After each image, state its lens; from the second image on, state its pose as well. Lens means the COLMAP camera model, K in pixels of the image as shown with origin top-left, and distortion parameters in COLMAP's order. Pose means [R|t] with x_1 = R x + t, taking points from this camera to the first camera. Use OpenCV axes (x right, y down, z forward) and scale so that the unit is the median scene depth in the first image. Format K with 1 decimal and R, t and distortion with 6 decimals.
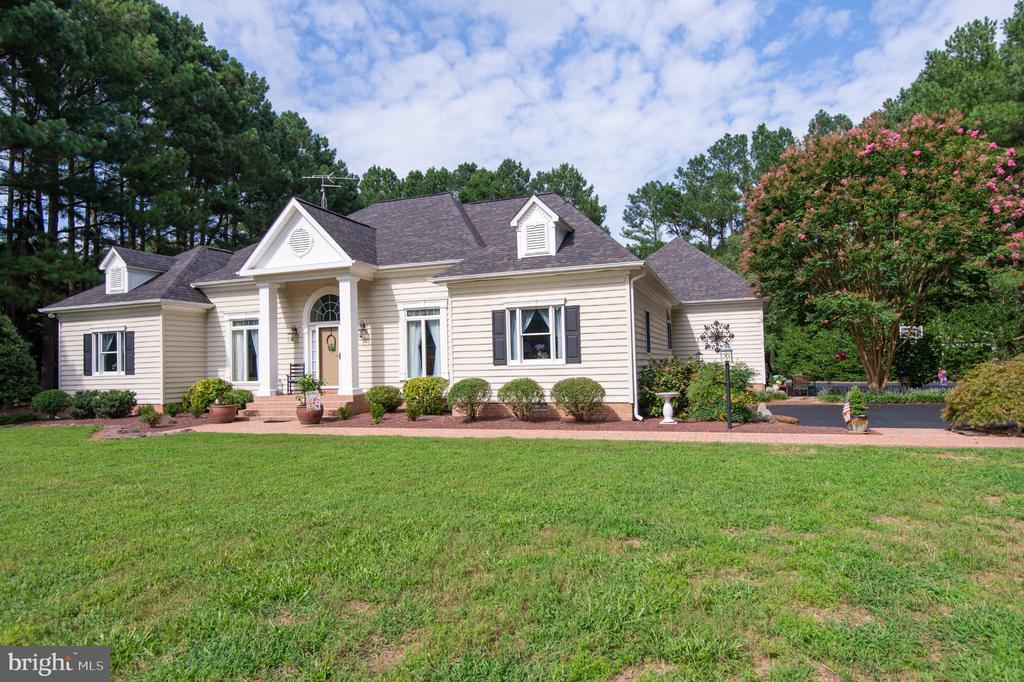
lens RADIAL K [[575.8, 0, 513.5], [0, 575.8, 345.1], [0, 0, 1]] dist [0.003462, 0.000596]
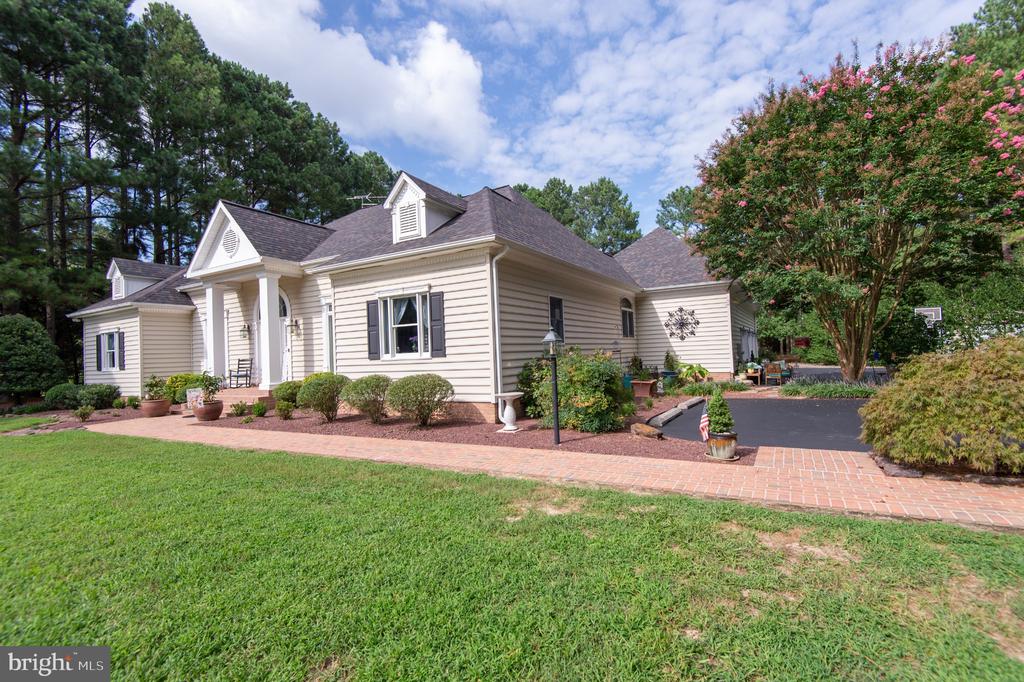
lens RADIAL K [[460.7, 0, 512.0], [0, 460.7, 341.0], [0, 0, 1]] dist [0.004416, -0.000506]
pose [[0.985912, -0.019167, -0.166164, 0.250607], [0.020855, 0.999747, 0.008424, 0.002425], [0.165960, -0.011770, 0.986062, 0.239773]]
